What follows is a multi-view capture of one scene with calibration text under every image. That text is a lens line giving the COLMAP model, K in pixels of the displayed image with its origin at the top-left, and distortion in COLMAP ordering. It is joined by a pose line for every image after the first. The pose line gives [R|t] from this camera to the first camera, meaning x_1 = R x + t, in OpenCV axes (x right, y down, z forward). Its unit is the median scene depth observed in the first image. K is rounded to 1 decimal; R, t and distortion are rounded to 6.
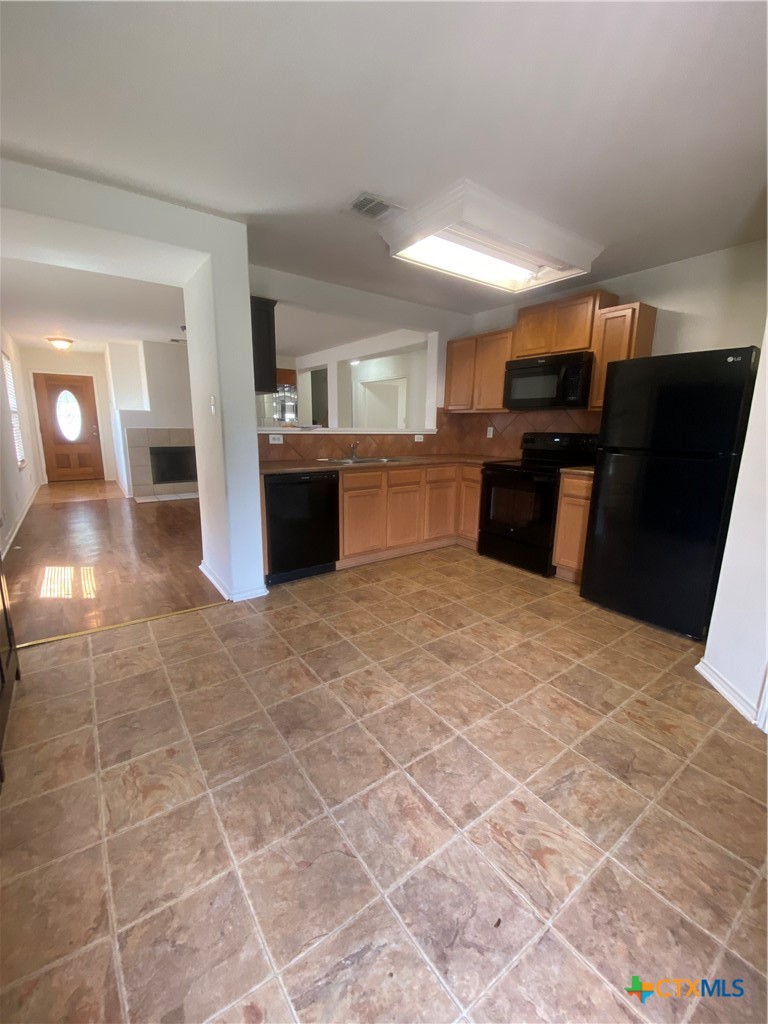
lens RADIAL K [[416.7, 0, 388.5], [0, 416.7, 511.5], [0, 0, 1]] dist [-0.031476, -0.000311]
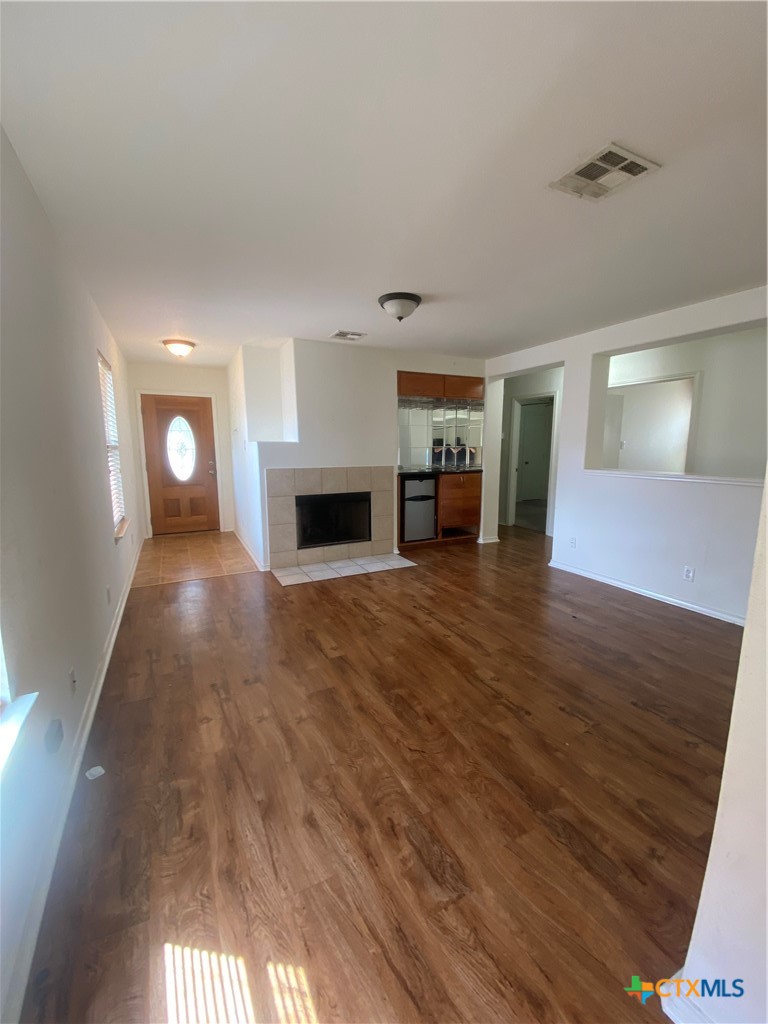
lens RADIAL K [[416.7, 0, 388.5], [0, 416.7, 511.5], [0, 0, 1]] dist [-0.031476, -0.000311]
pose [[0.985975, 0.008941, -0.166655, -0.314467], [-0.018095, 0.998404, -0.053491, -0.096591], [0.165911, 0.055757, 0.984563, 0.358541]]
